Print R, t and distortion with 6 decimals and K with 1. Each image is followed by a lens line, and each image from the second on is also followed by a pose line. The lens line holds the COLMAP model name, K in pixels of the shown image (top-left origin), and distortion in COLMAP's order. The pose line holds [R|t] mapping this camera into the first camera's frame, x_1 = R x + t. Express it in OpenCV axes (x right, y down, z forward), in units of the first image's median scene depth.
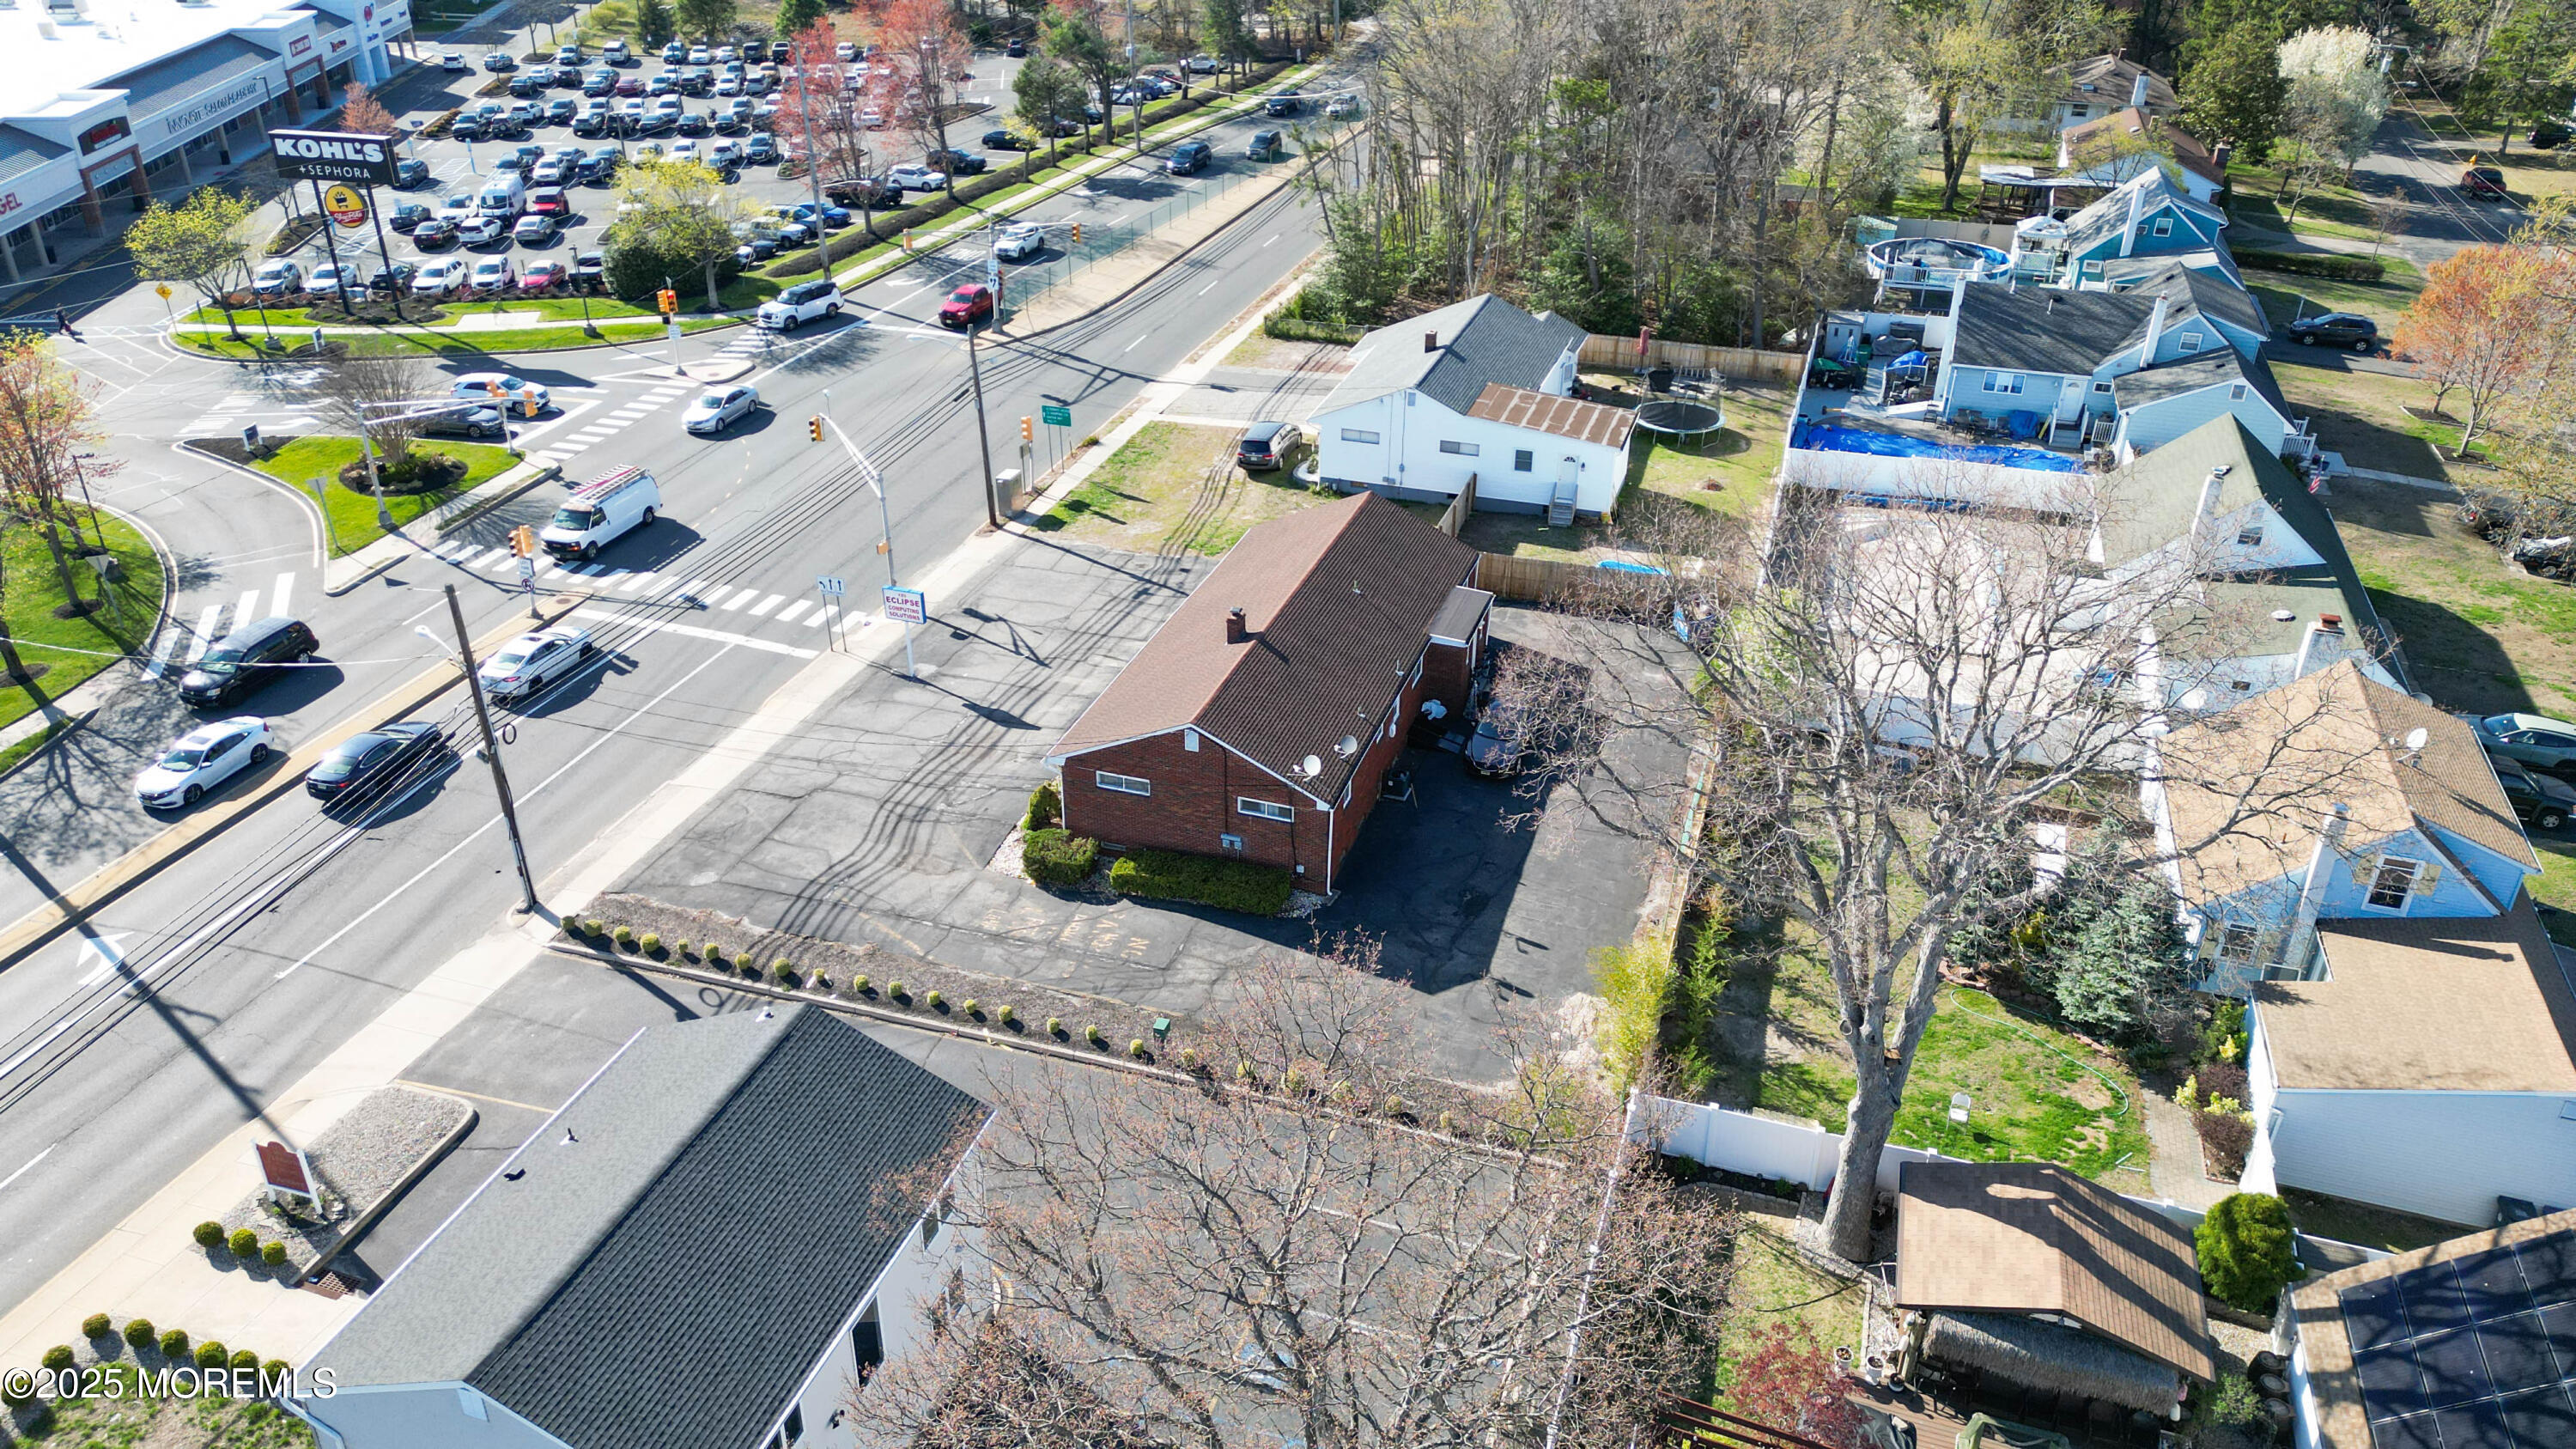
lens RADIAL K [[1795.1, 0, 1272.0], [0, 1795.1, 717.1], [0, 0, 1]] dist [0.086209, -0.087947]
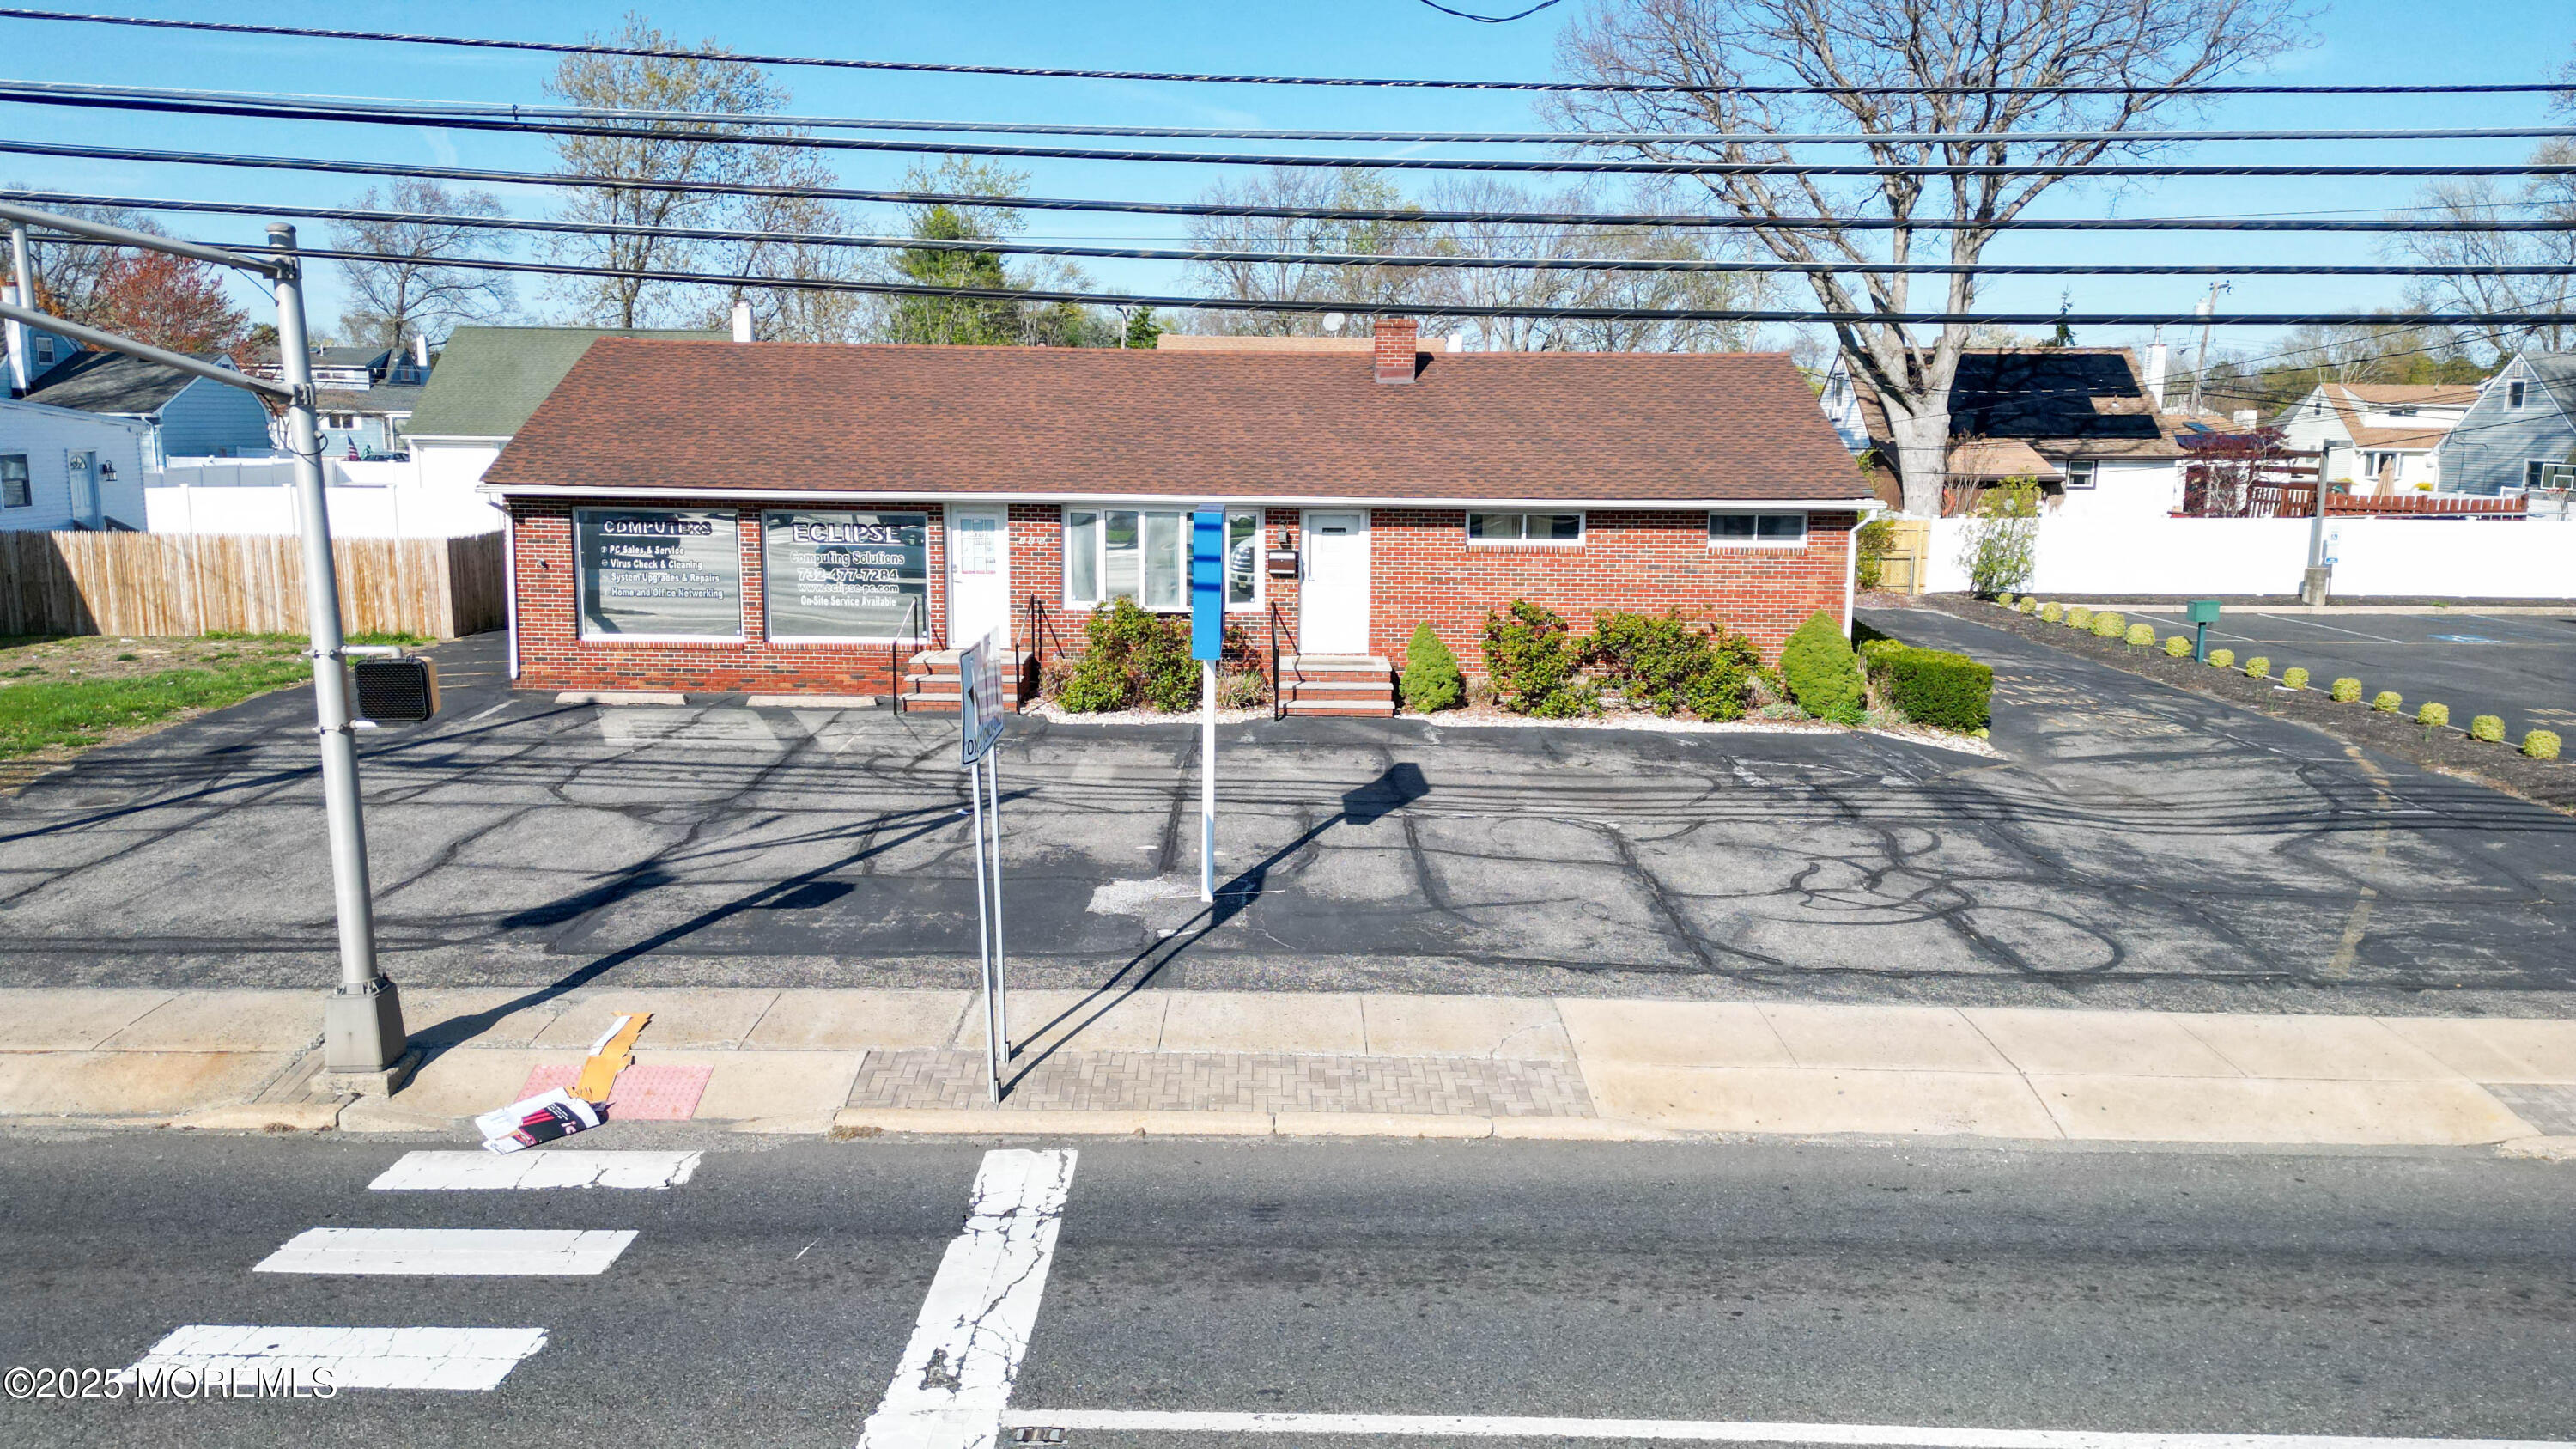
lens RADIAL K [[1795.1, 0, 1272.3], [0, 1795.1, 721.5], [0, 0, 1]] dist [0.086209, -0.087947]
pose [[-0.320893, -0.169001, 0.931916, -0.359141], [0.444922, 0.841725, 0.305848, -0.096079], [-0.836105, 0.512774, -0.194911, 0.870909]]
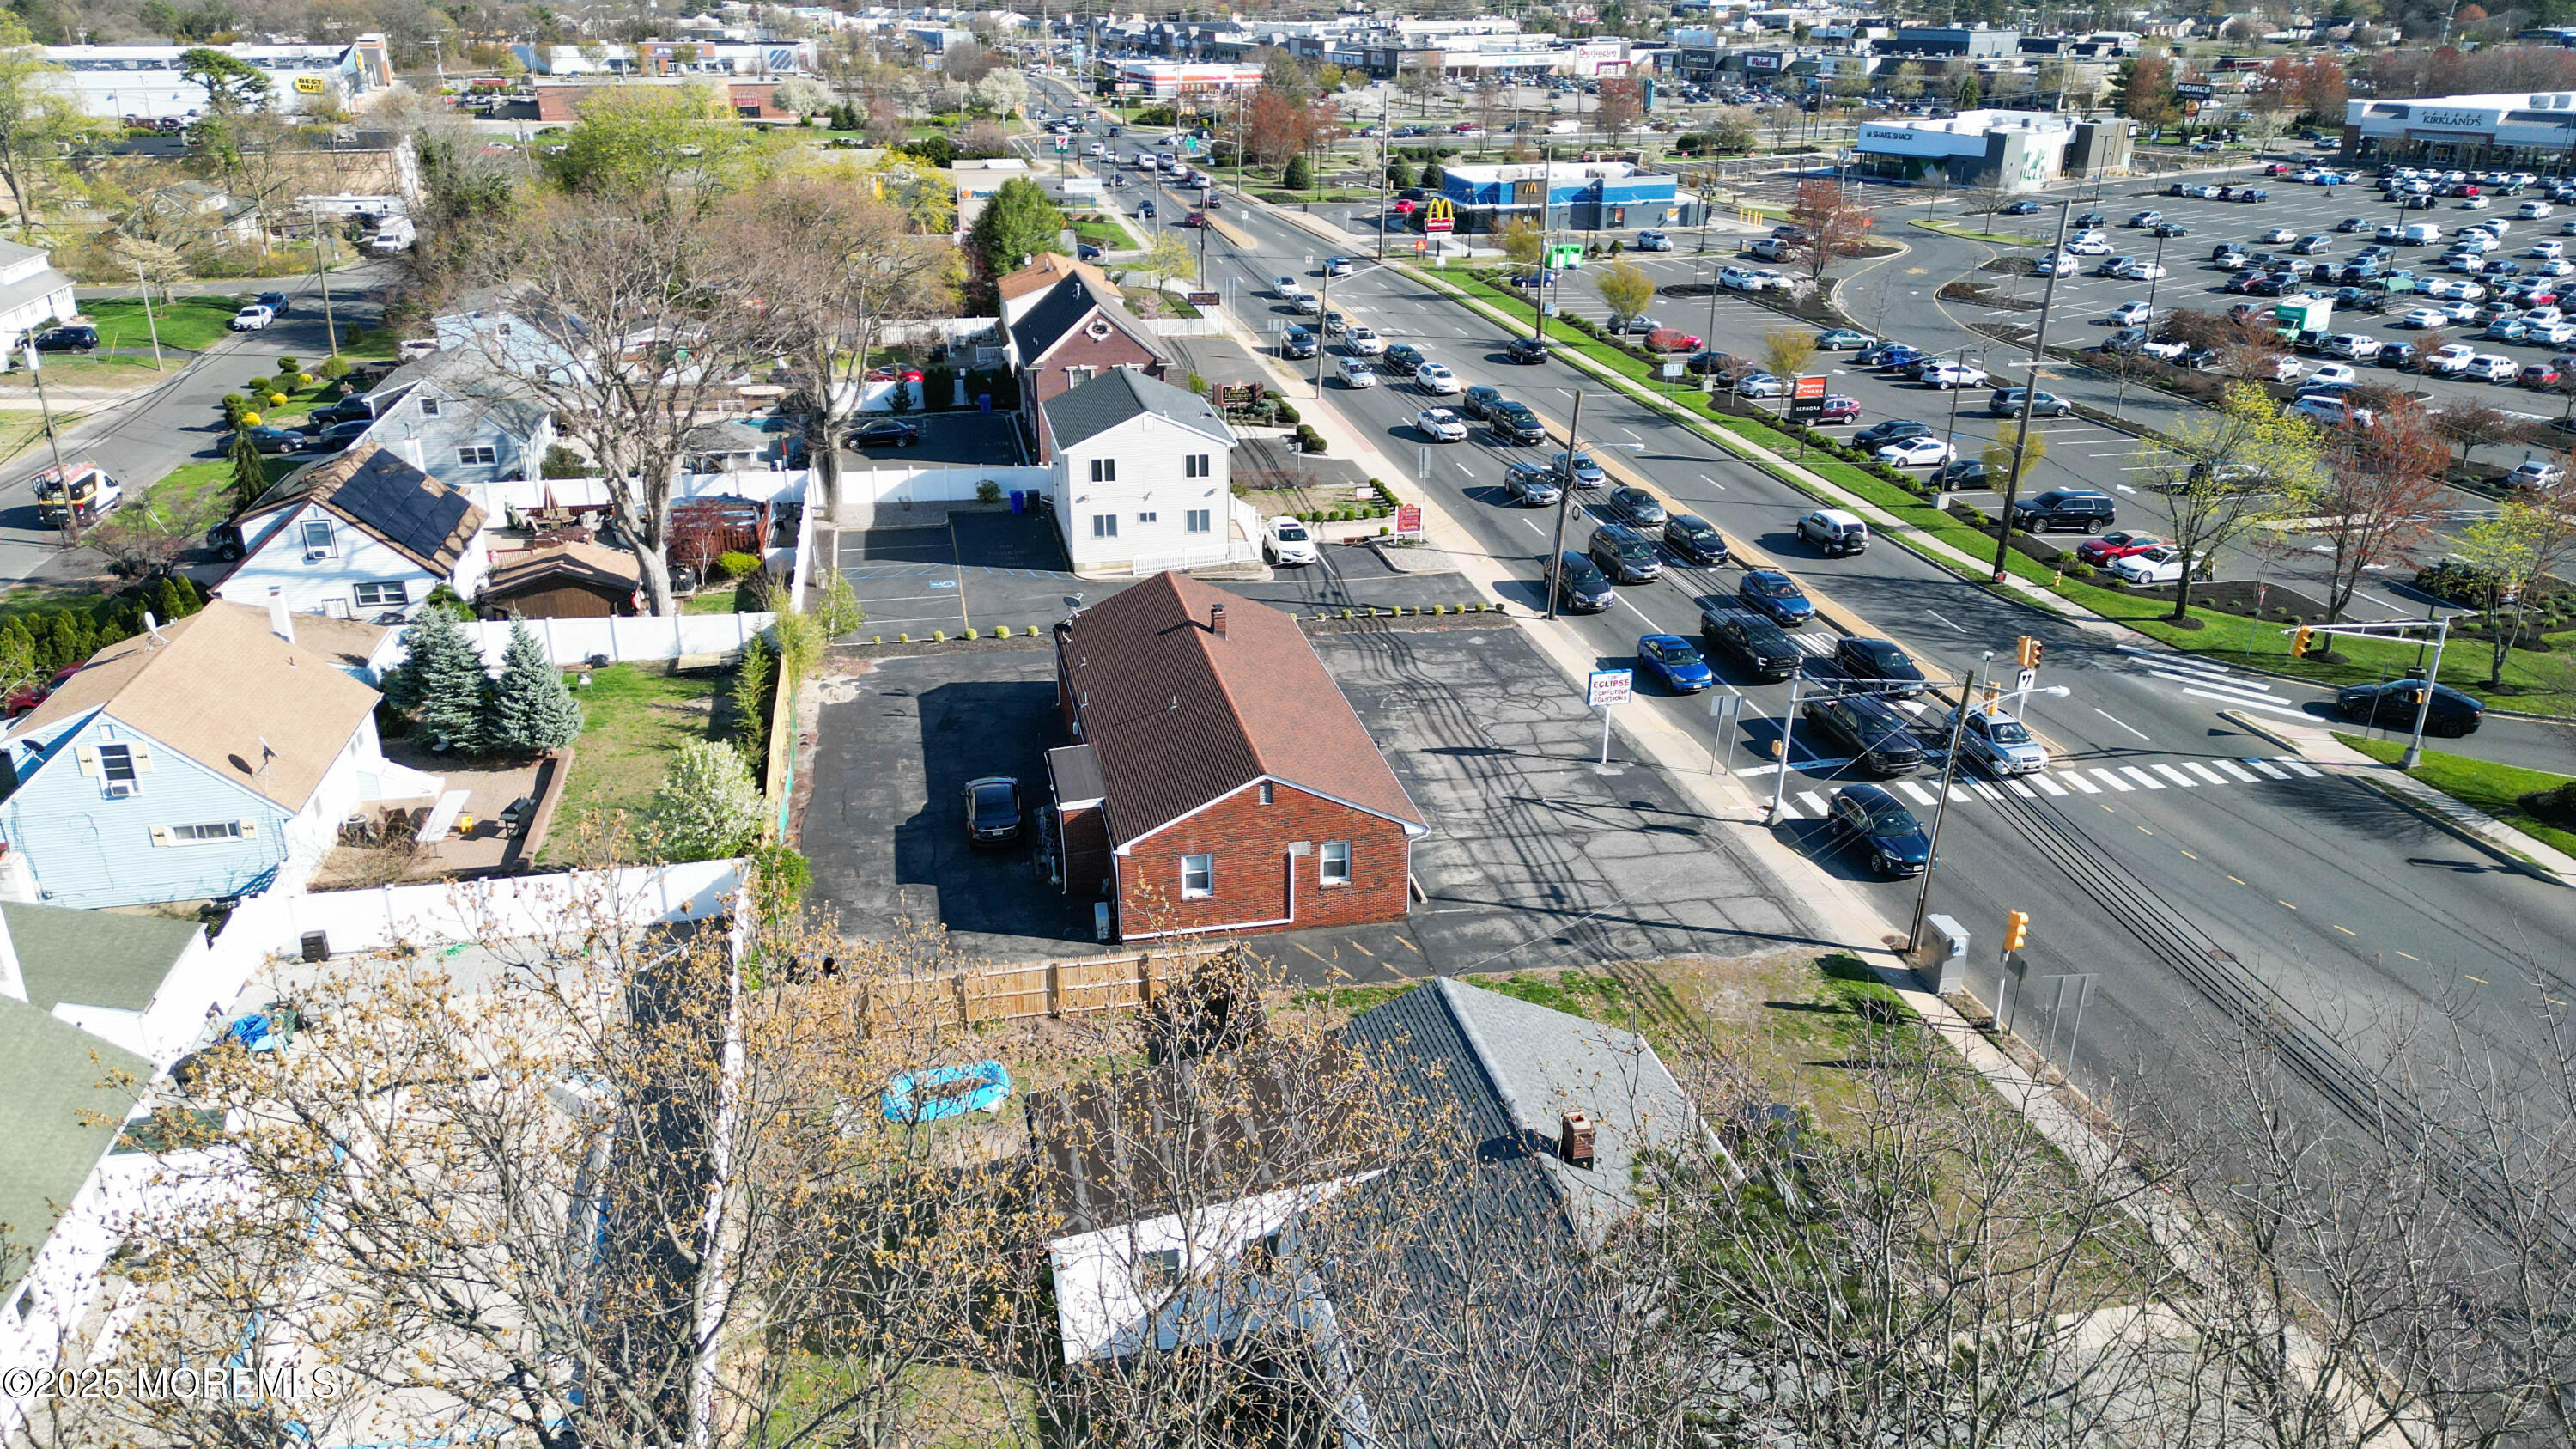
lens RADIAL K [[1795.1, 0, 1267.2], [0, 1795.1, 711.1], [0, 0, 1]] dist [0.086209, -0.087947]
pose [[-0.865205, 0.180590, -0.467768, 0.346701], [-0.250282, 0.652825, 0.714967, -0.586522], [0.434487, 0.735667, -0.519629, 1.191862]]
